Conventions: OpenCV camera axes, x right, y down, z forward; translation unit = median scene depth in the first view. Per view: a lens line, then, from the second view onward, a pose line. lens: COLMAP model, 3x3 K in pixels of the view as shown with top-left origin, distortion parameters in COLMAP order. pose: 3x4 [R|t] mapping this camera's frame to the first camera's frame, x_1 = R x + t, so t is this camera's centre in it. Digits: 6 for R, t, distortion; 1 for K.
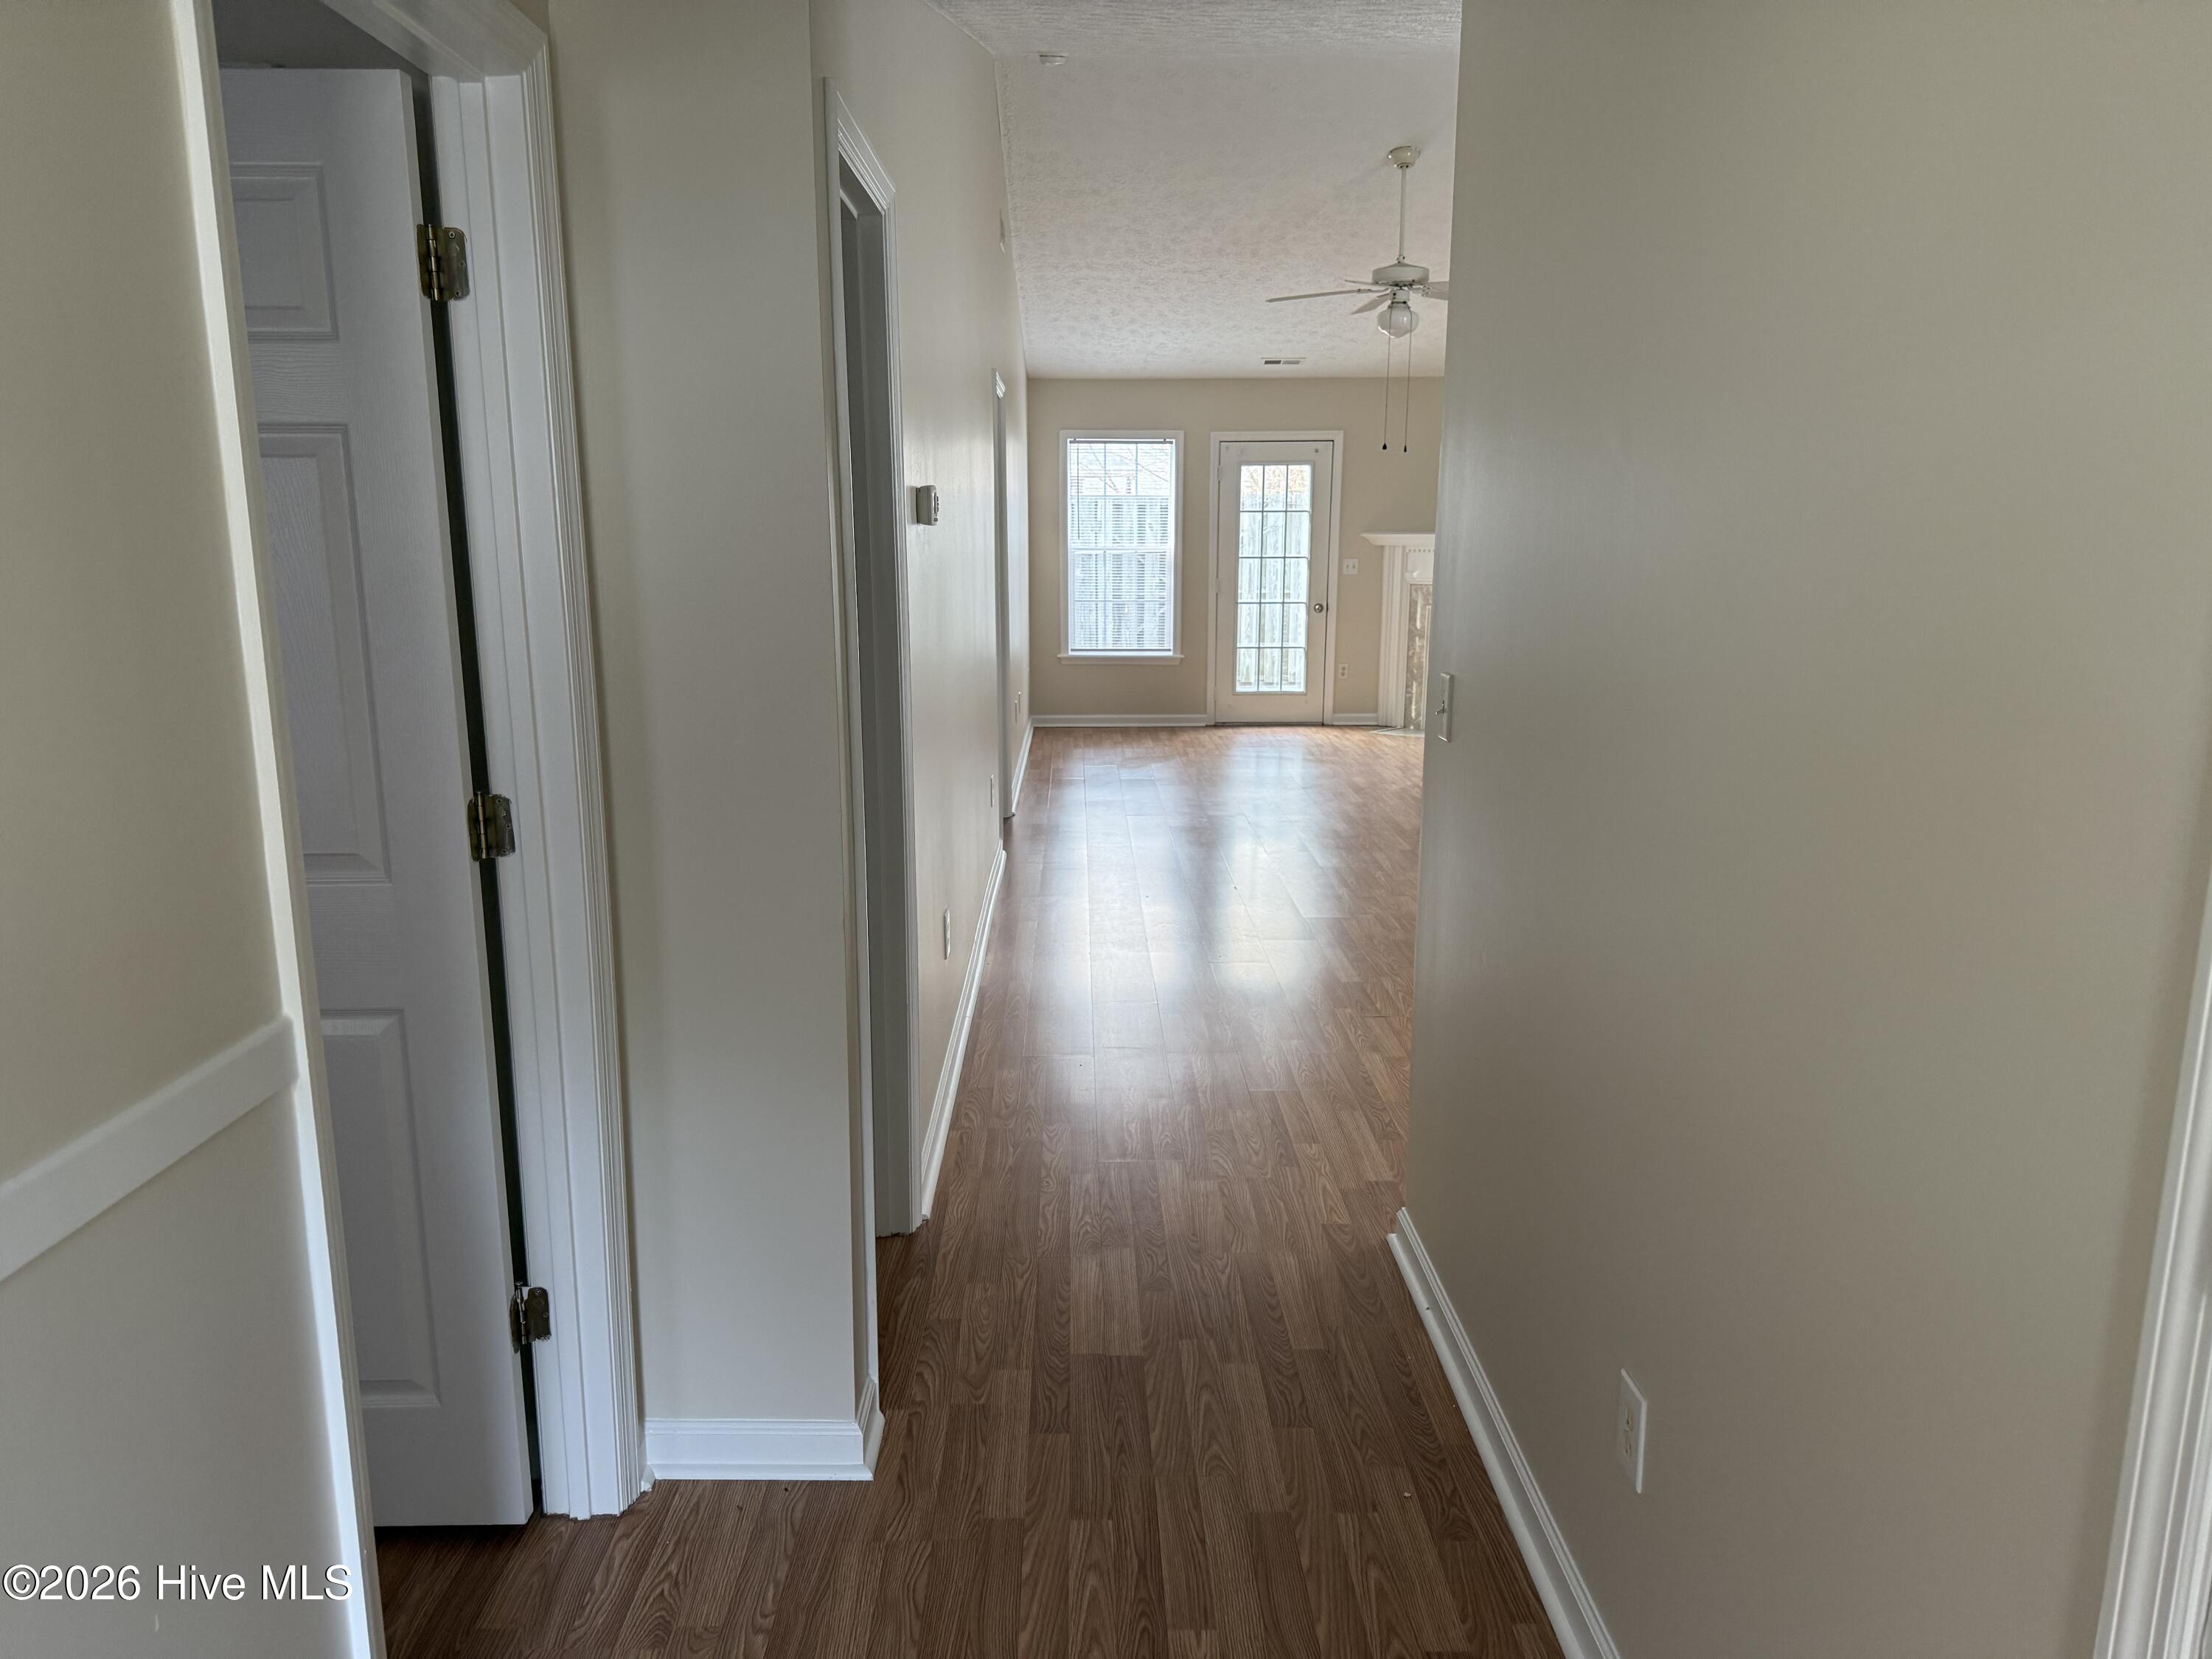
lens RADIAL K [[1542.3, 0, 1106.0], [0, 1542.3, 829.5], [0, 0, 1]] dist [0.135021, -0.191321]
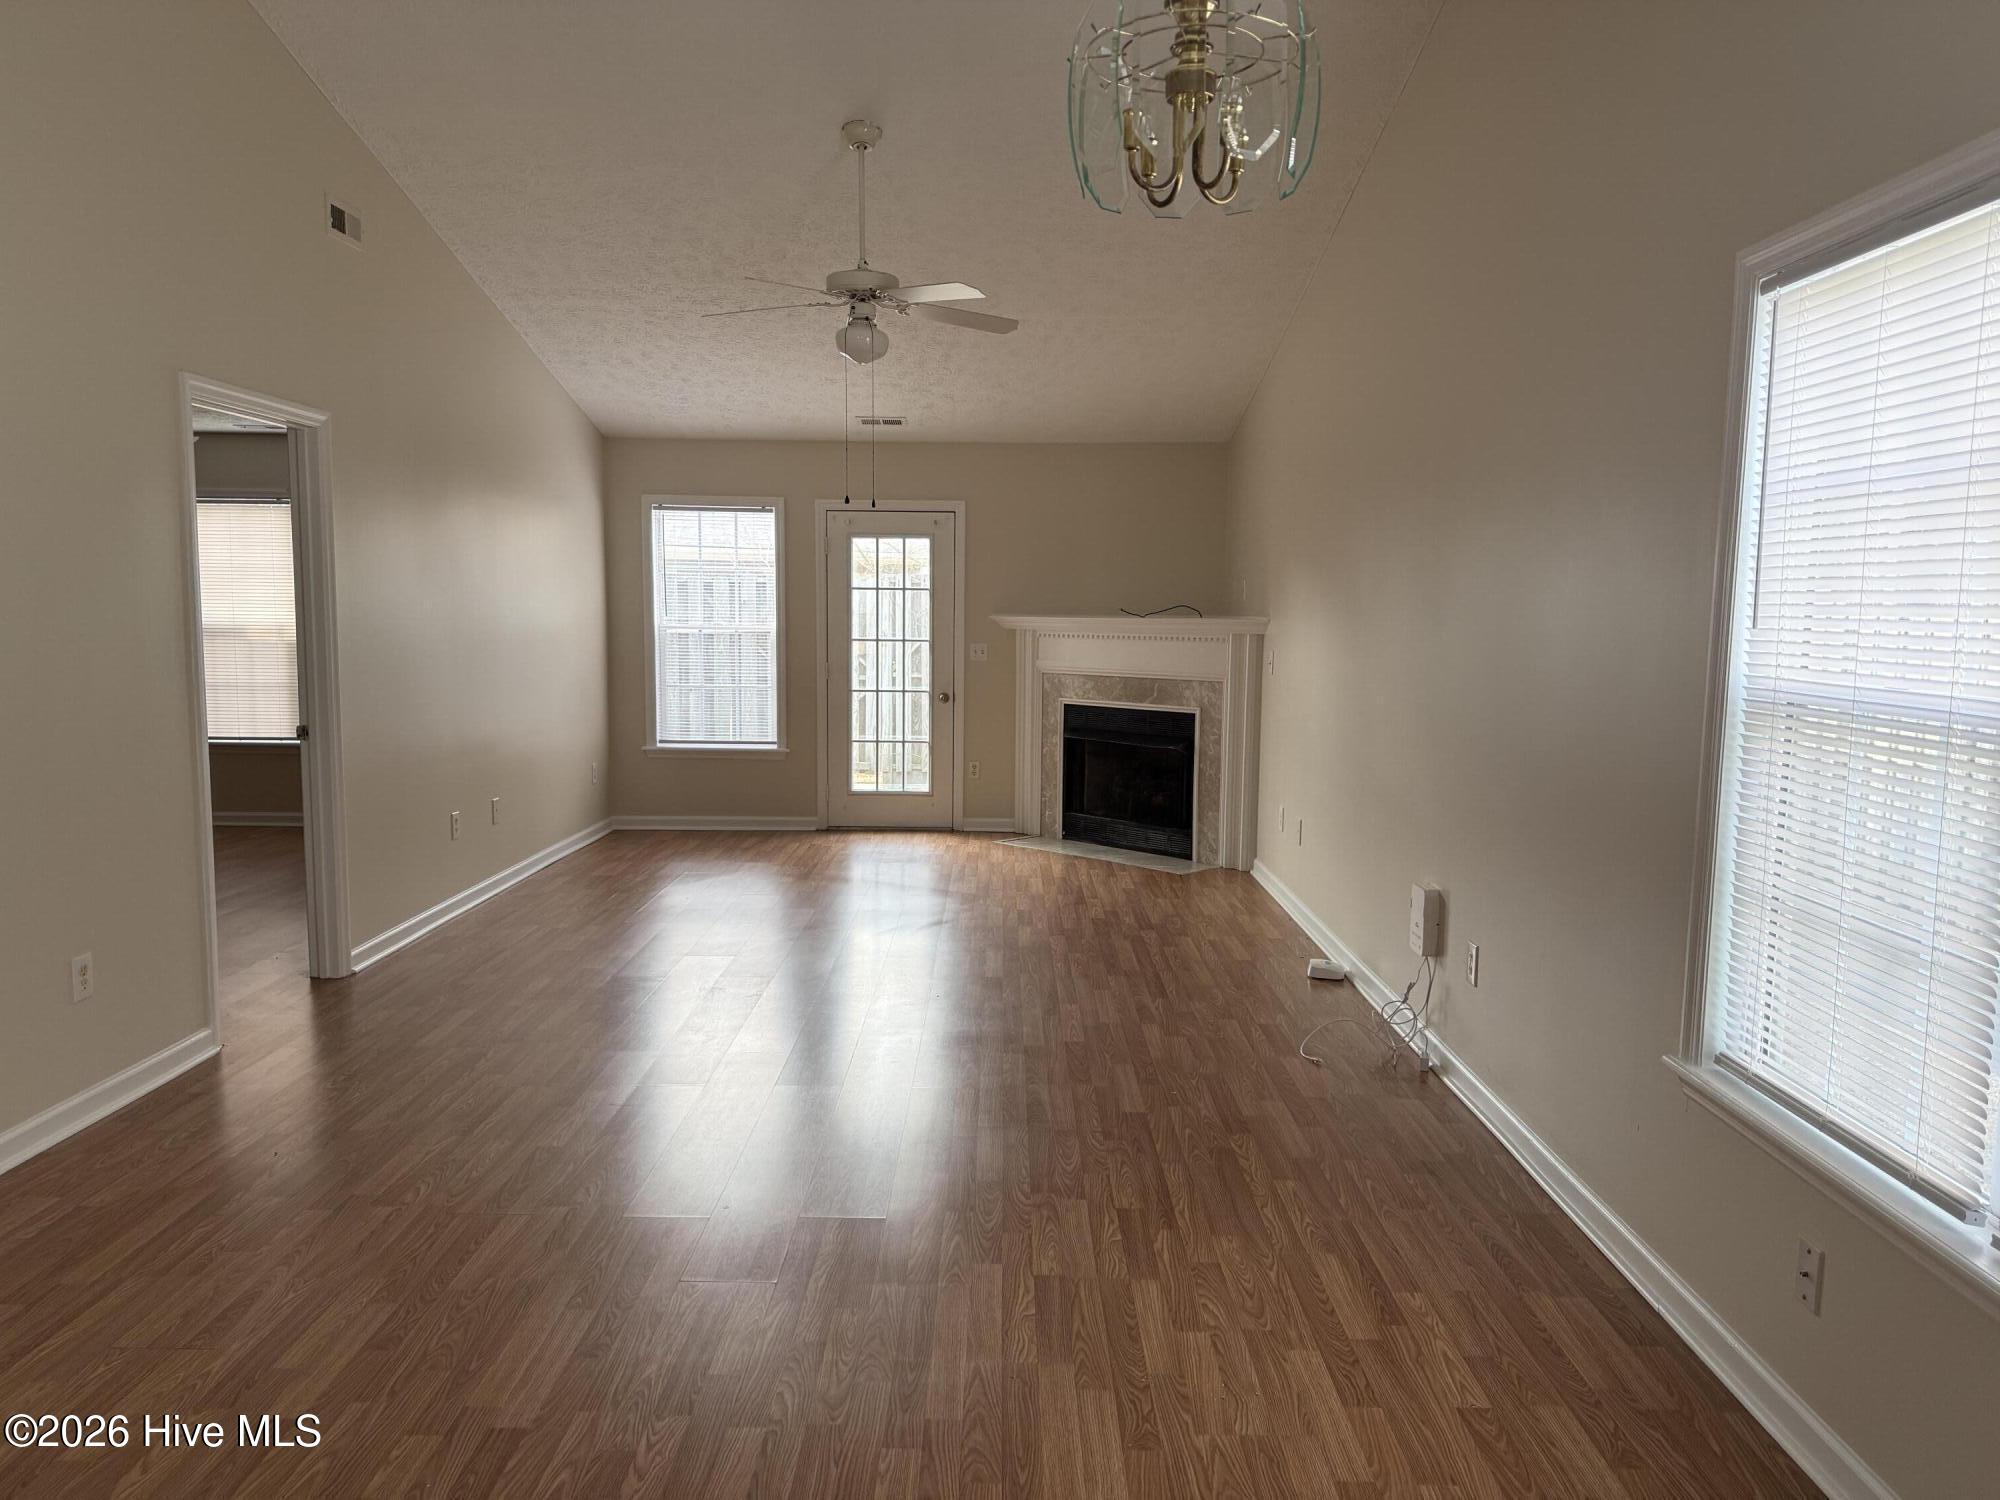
lens RADIAL K [[1394.5, 0, 1000.0], [0, 1394.5, 750.0], [0, 0, 1]] dist [0.135021, -0.191321]
pose [[0.999863, 0.010056, -0.013122, 0.181849], [-0.011277, 0.995268, -0.096508, -0.038228], [0.012089, 0.096642, 0.995246, 0.221336]]
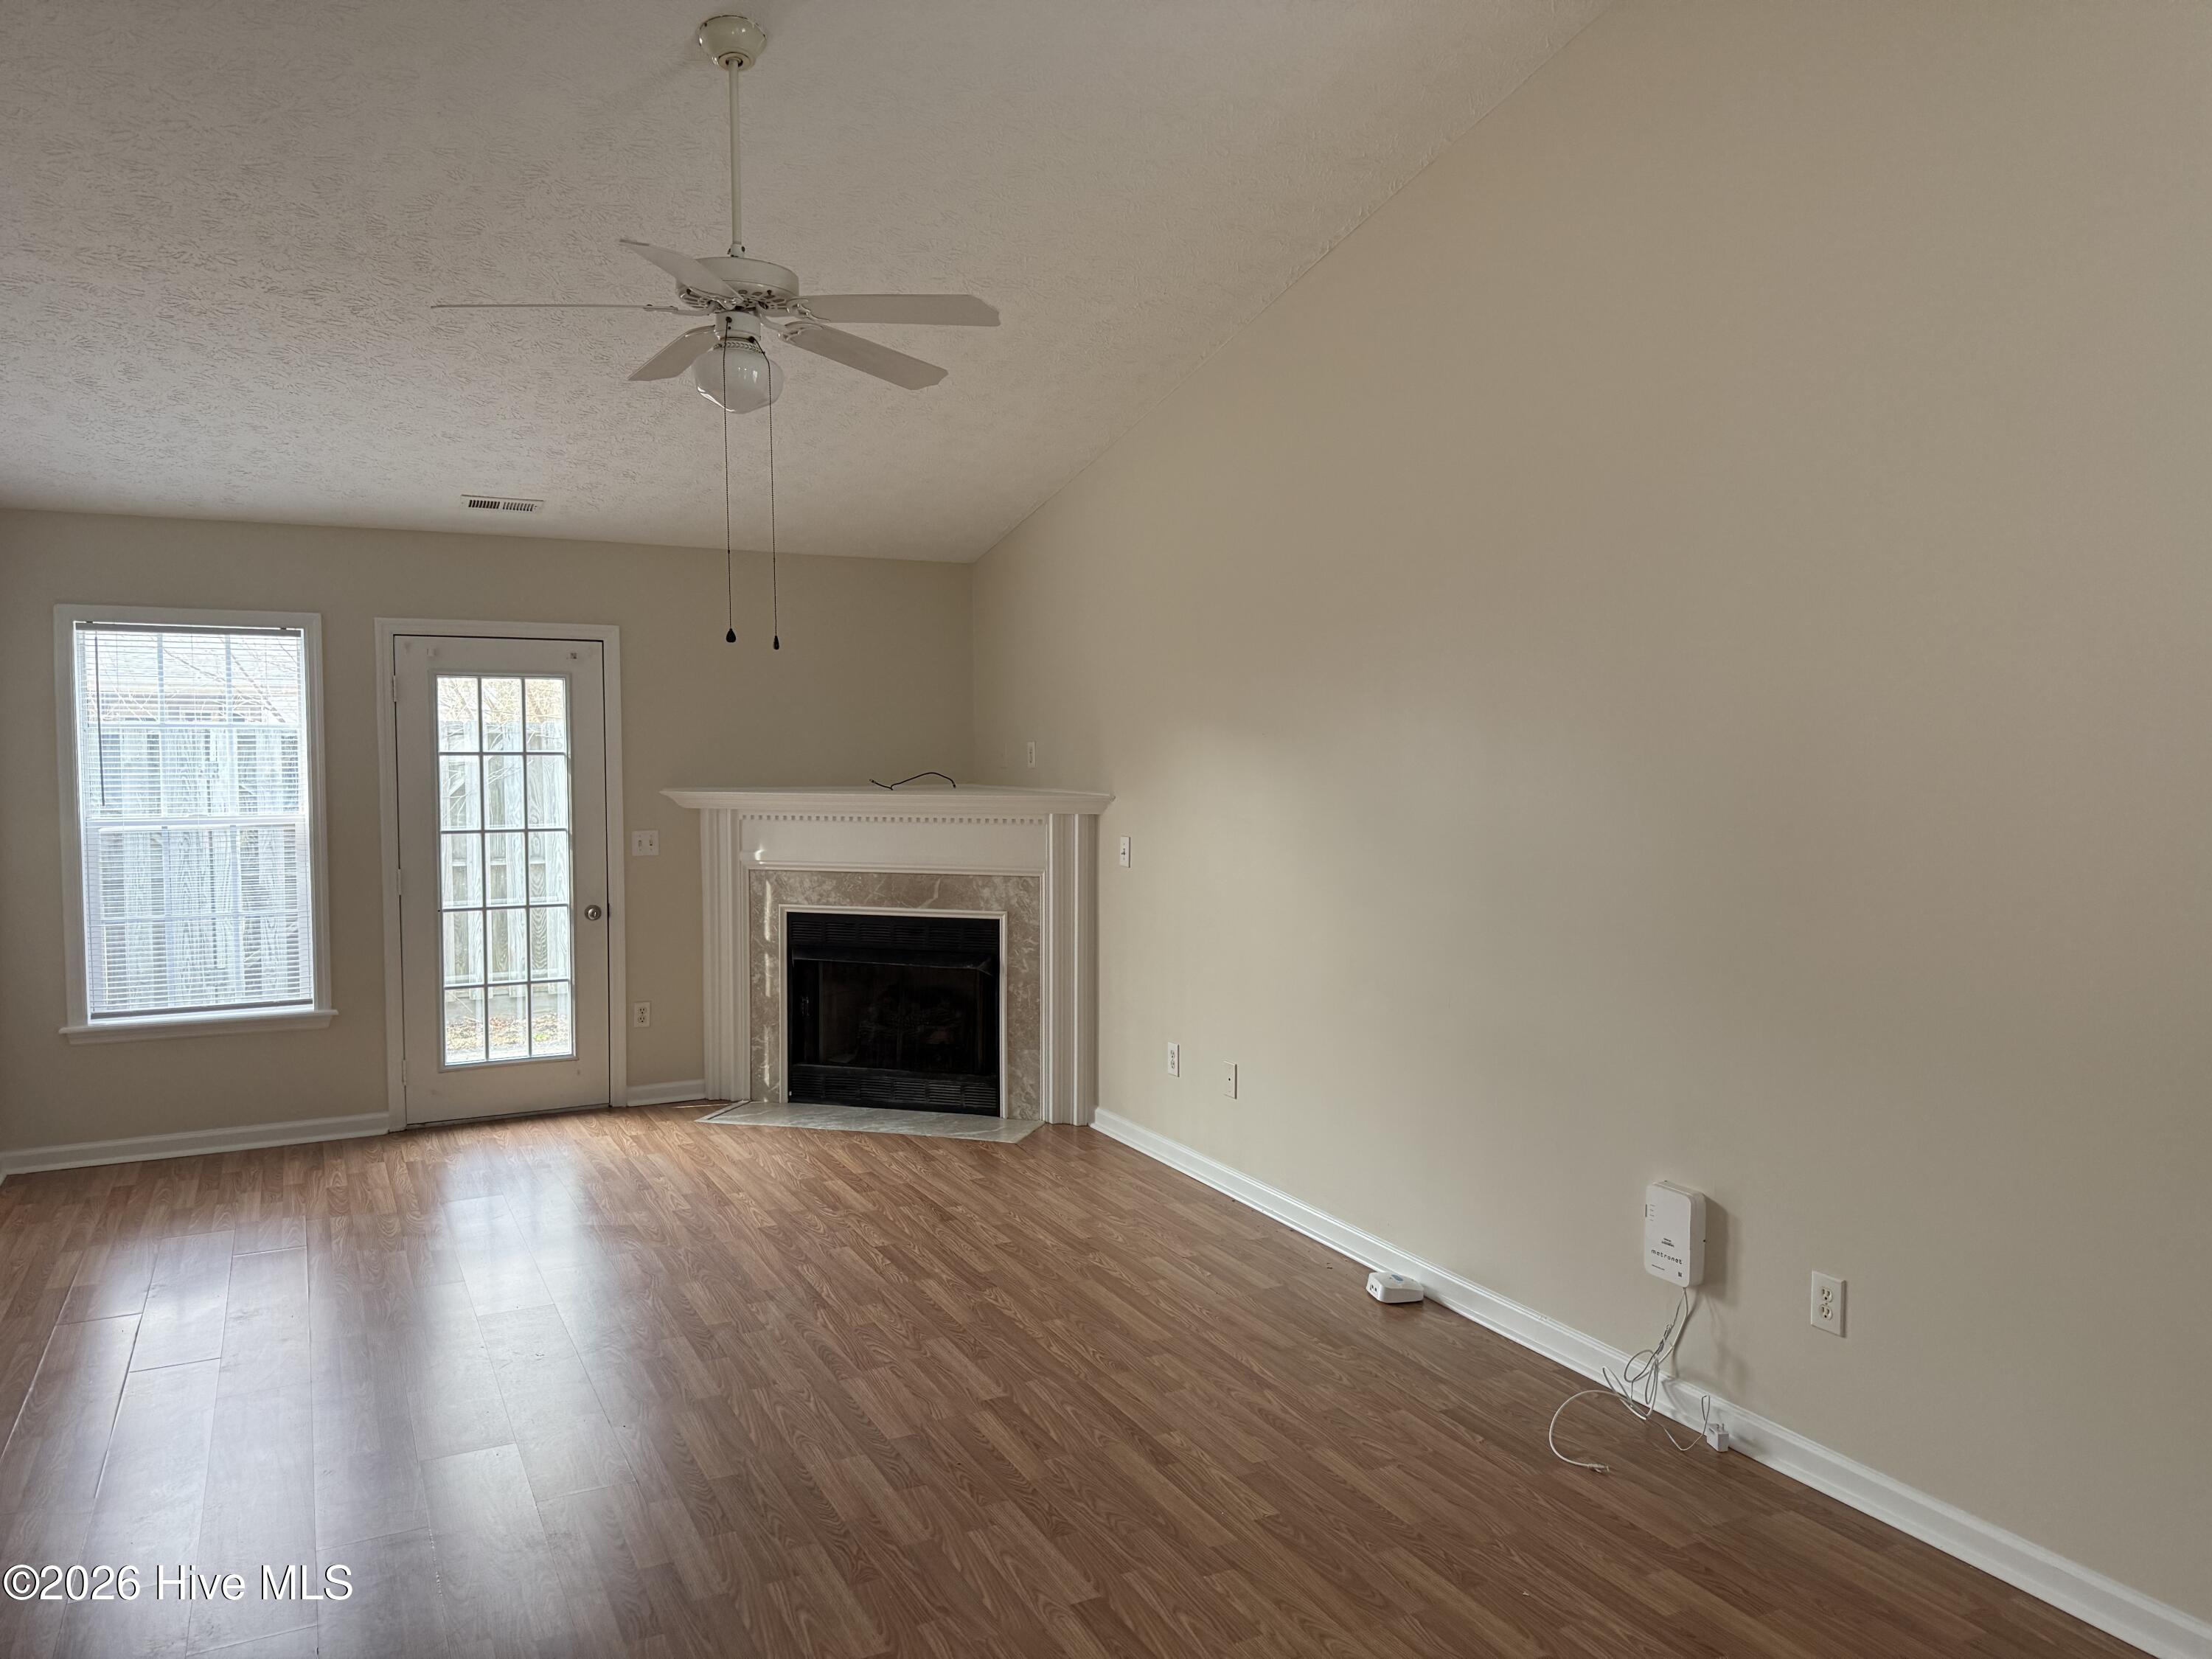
lens RADIAL K [[1537.2, 0, 1156.5], [0, 1537.2, 826.7], [0, 0, 1]] dist [0.057556, -0.101087]
pose [[0.883313, -0.027200, 0.467994, 0.052476], [0.092863, 0.988684, -0.117811, -0.086709], [-0.459494, 0.147523, 0.875844, 0.383044]]
